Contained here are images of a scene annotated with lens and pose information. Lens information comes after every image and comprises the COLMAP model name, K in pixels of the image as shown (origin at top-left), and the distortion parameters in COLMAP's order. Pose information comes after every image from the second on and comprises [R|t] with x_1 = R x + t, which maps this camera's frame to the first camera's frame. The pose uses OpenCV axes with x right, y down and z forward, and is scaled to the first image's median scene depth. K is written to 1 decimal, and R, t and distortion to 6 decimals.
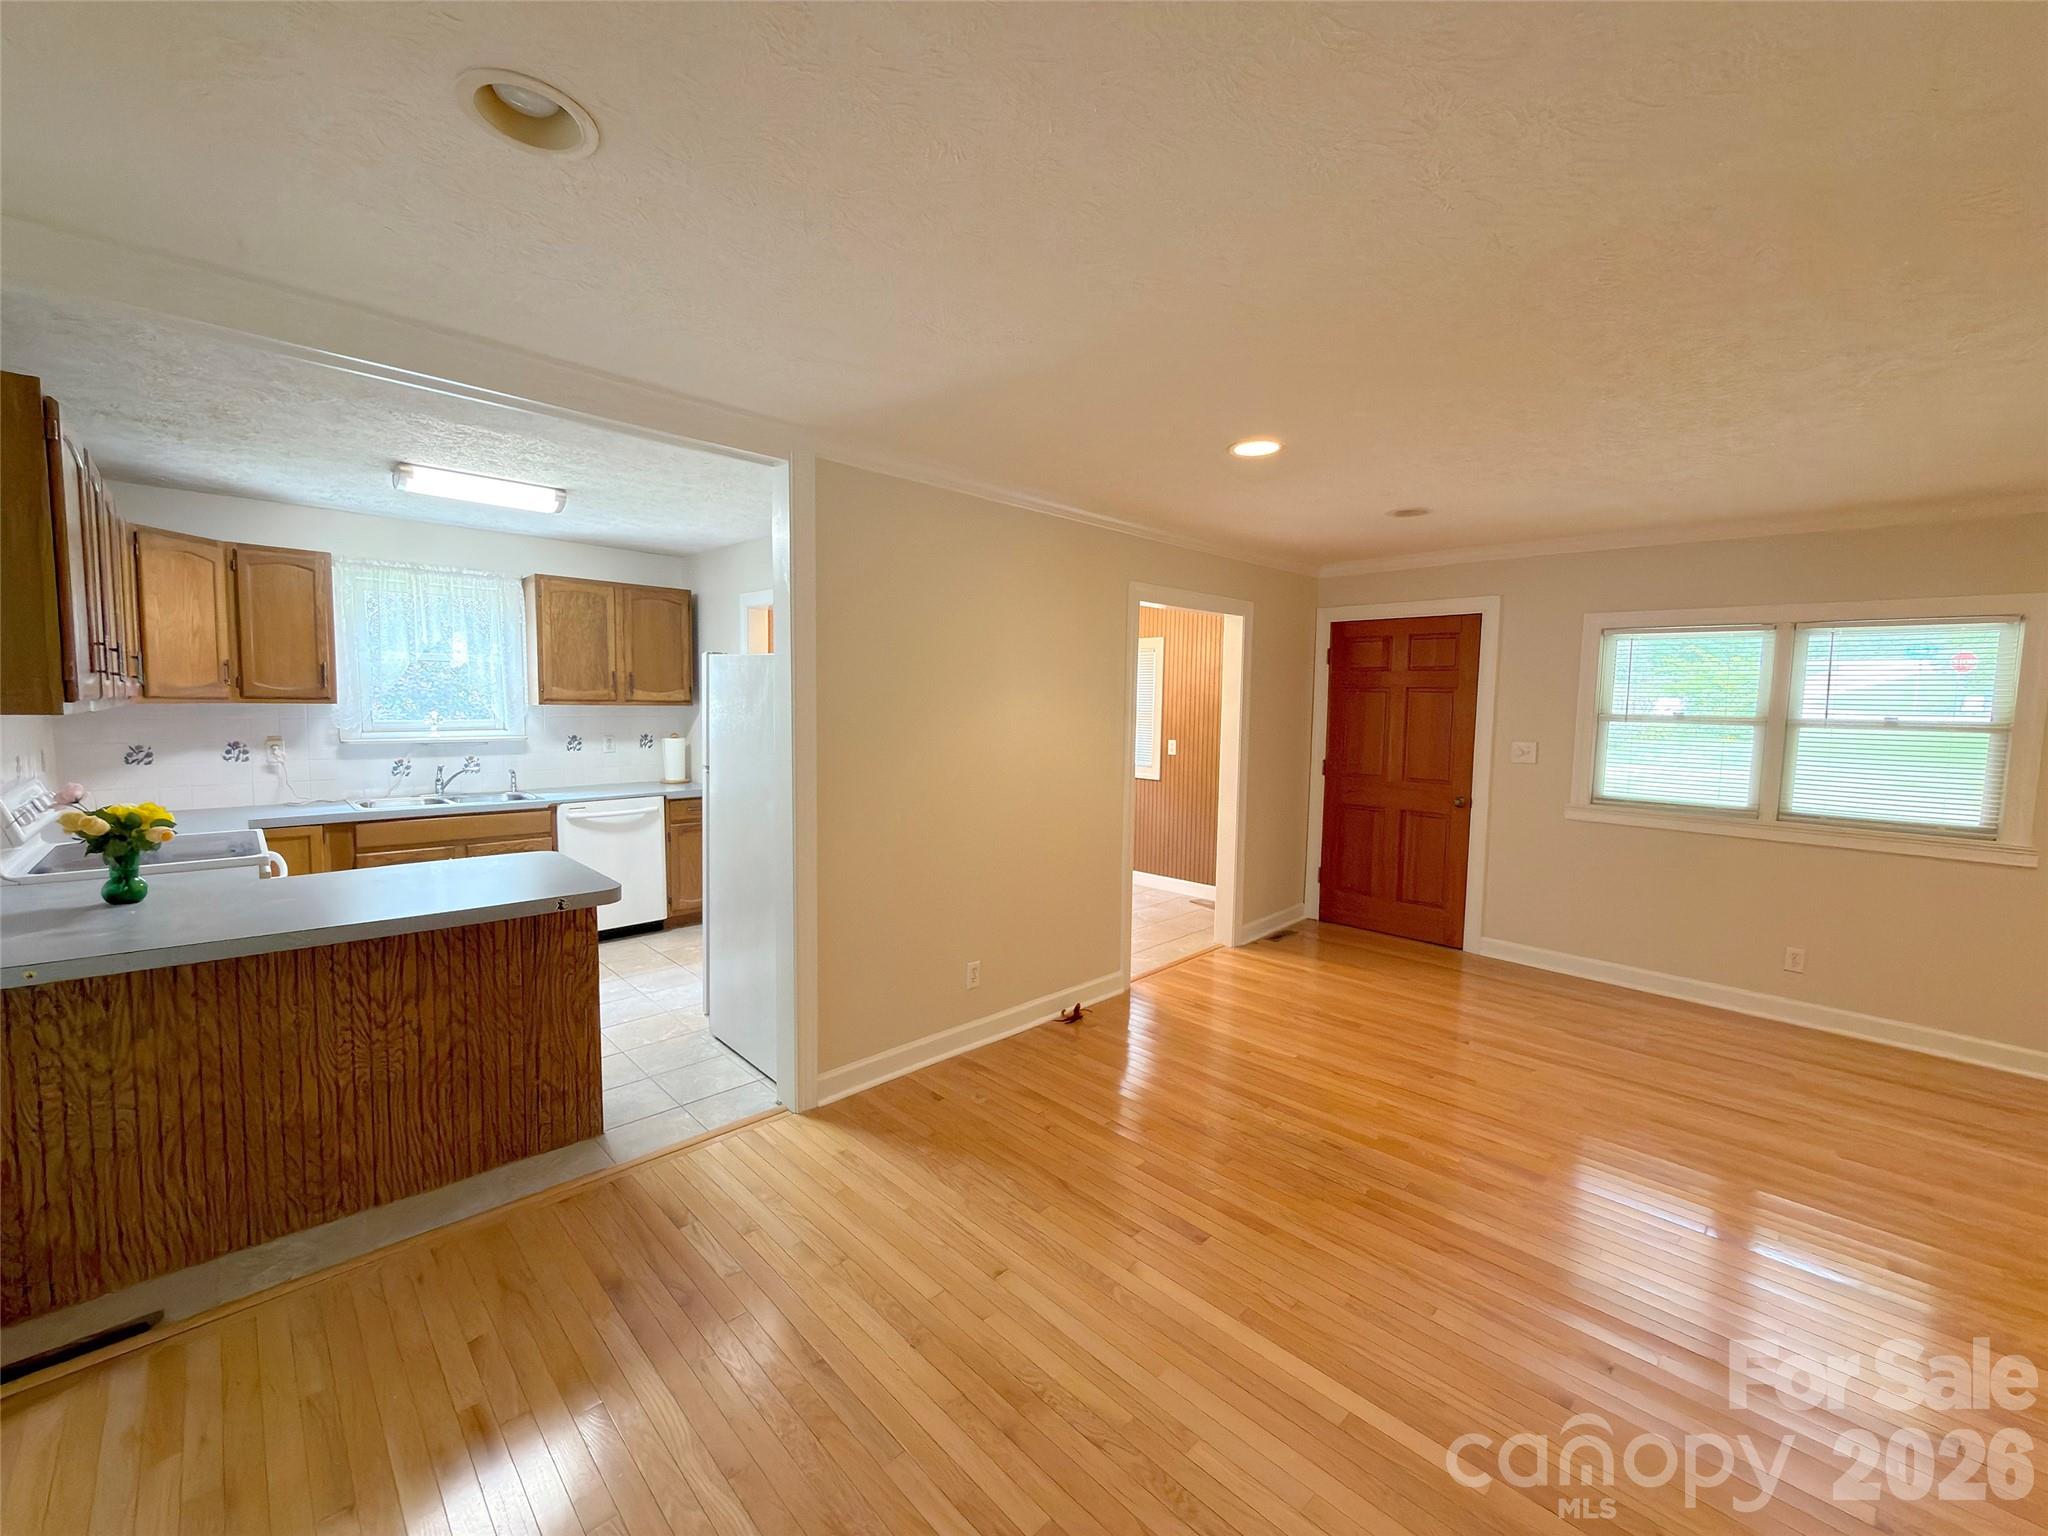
lens RADIAL K [[817.3, 0, 1017.6], [0, 817.3, 761.4], [0, 0, 1]] dist [-0.000139, 0.000257]
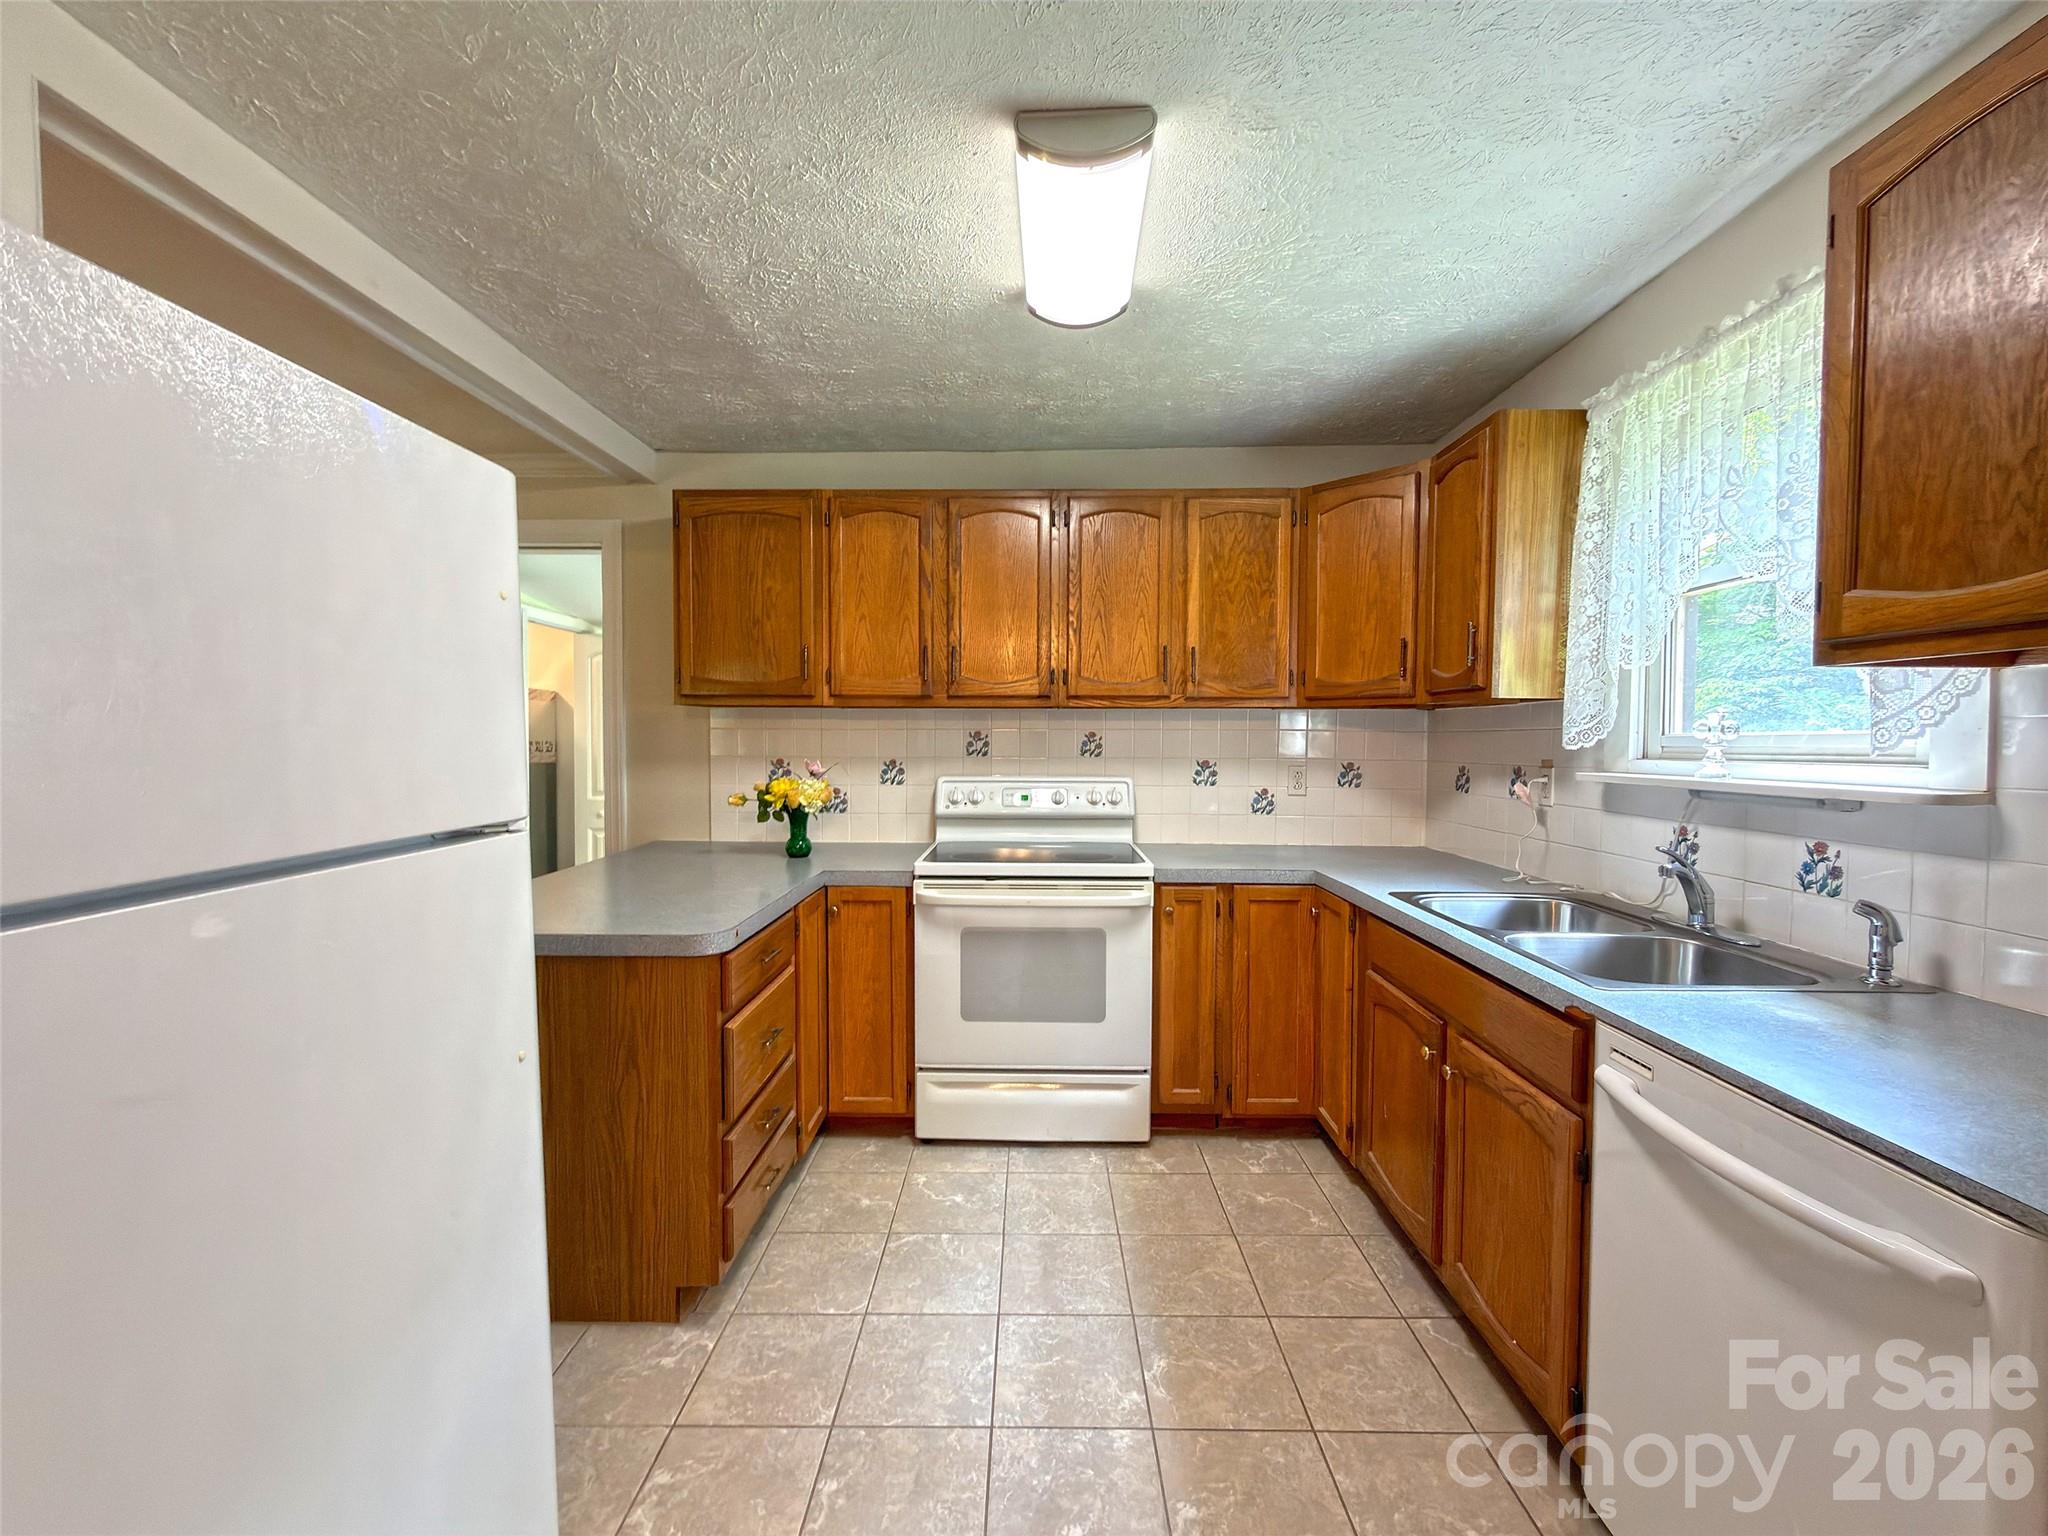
lens RADIAL K [[817.3, 0, 1017.6], [0, 817.3, 761.4], [0, 0, 1]] dist [-0.000139, 0.000257]
pose [[-0.707584, 0.002154, -0.706625, -0.250889], [-0.067972, 0.995151, 0.071098, -0.047964], [0.703352, 0.098338, -0.704007, 1.197132]]
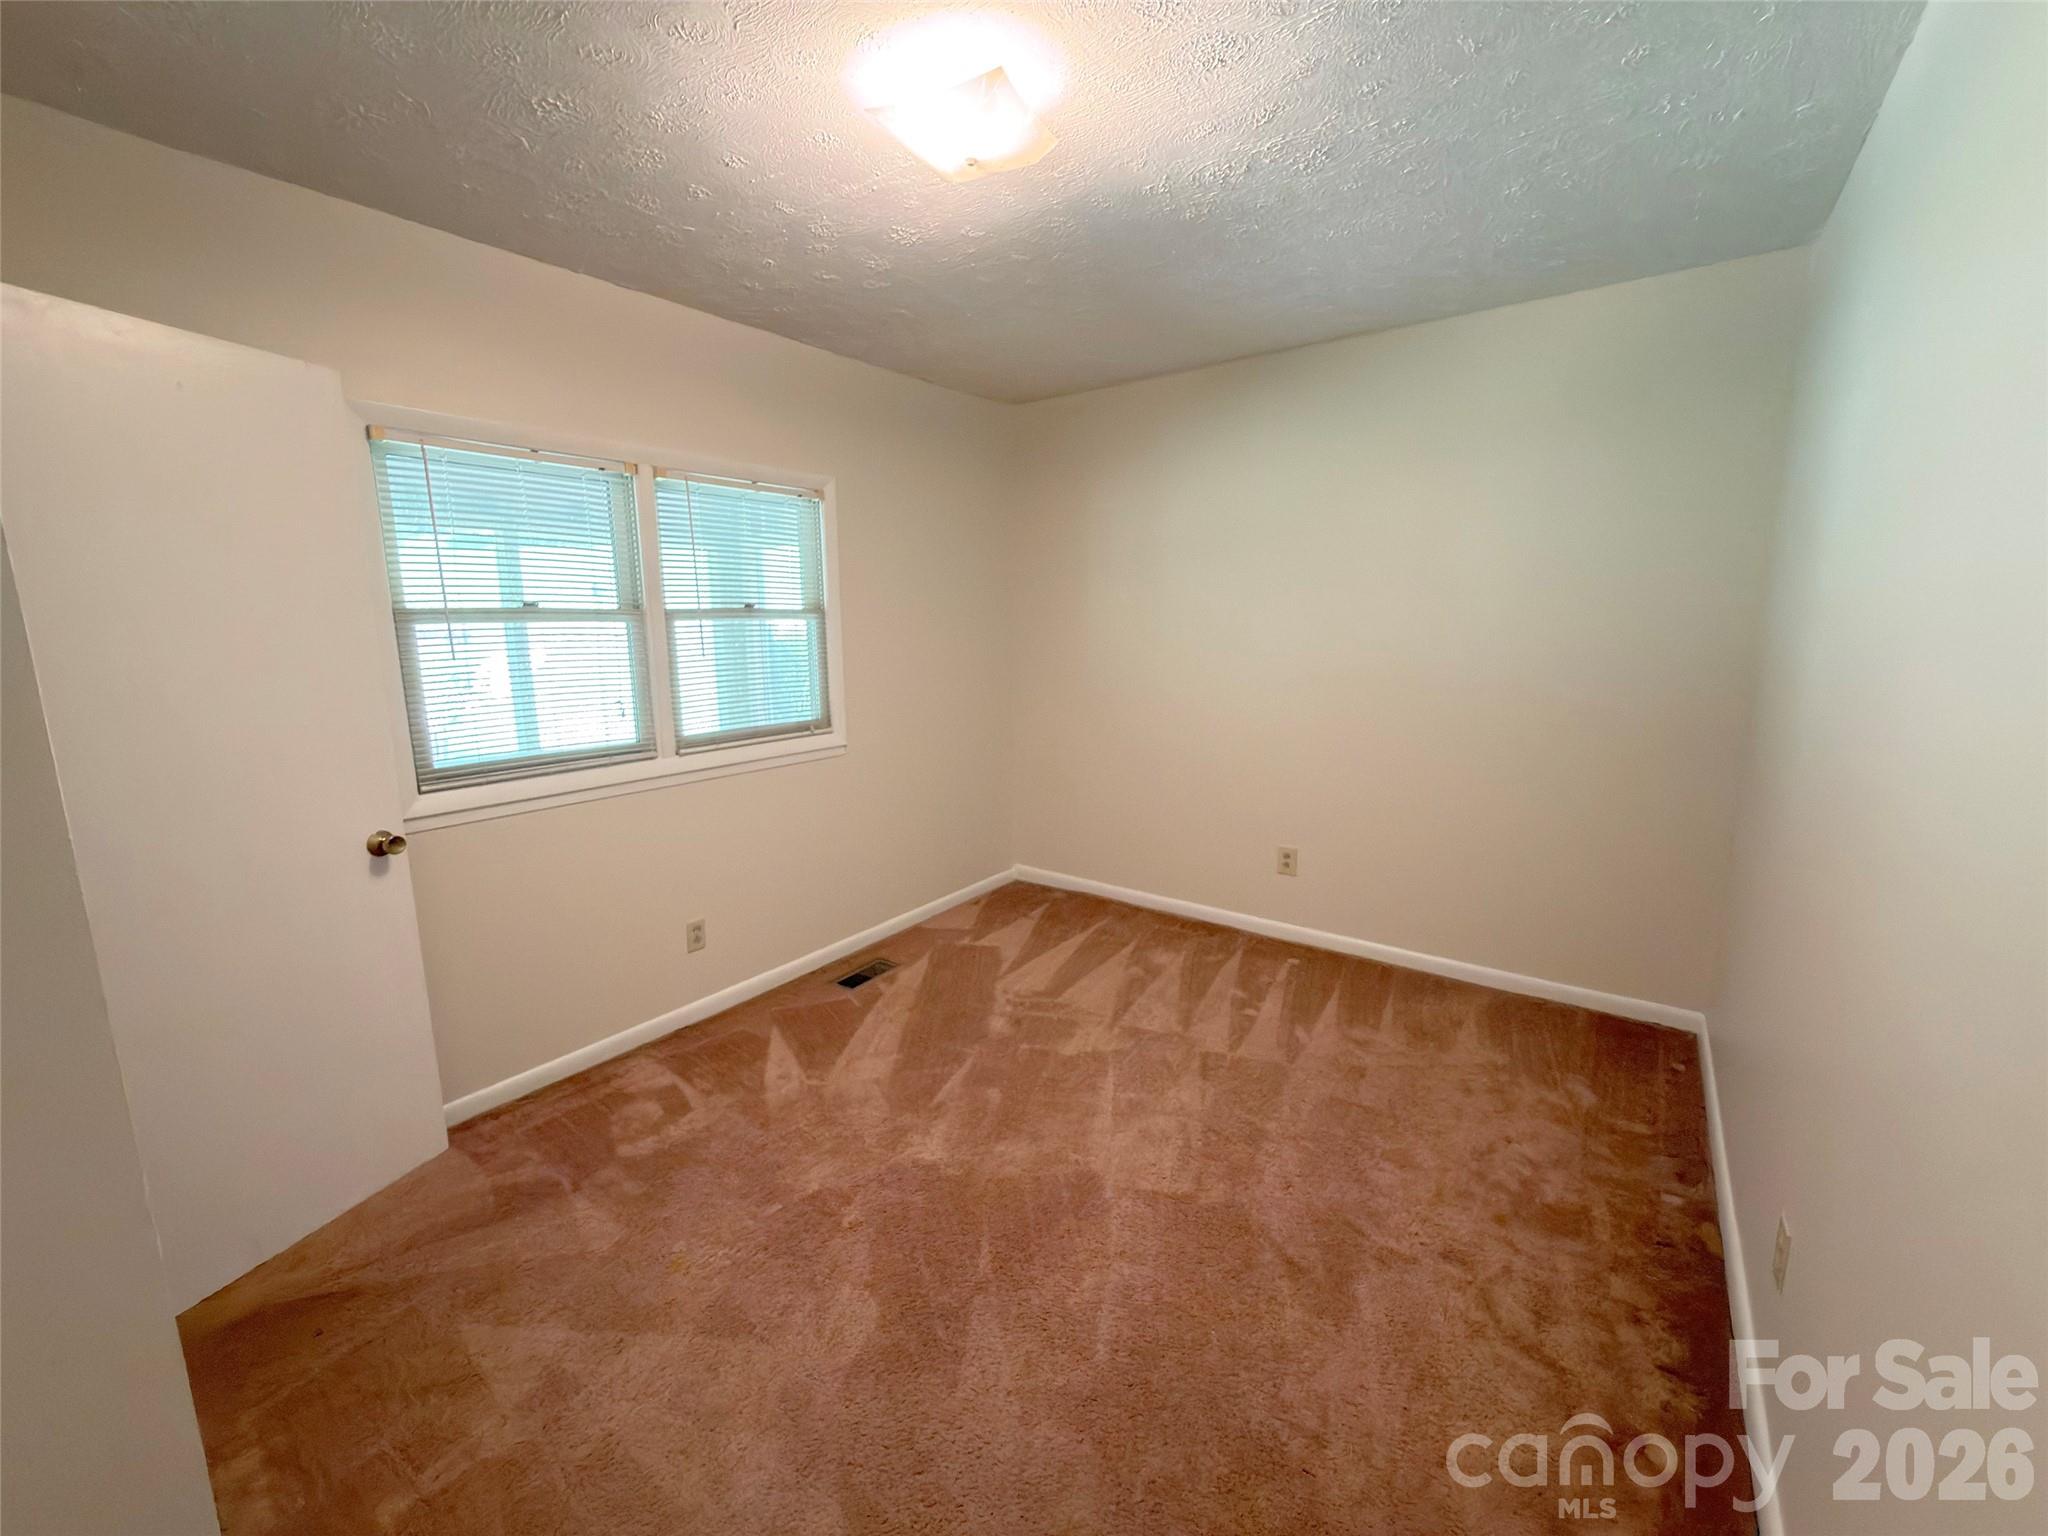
lens RADIAL K [[817.3, 0, 1017.6], [0, 817.3, 761.4], [0, 0, 1]] dist [-0.000139, 0.000257]
pose [[-0.156453, -0.190877, 0.969066, 0.161092], [0.081093, 0.975353, 0.205208, -0.040392], [-0.984351, 0.110690, -0.137118, 0.758056]]
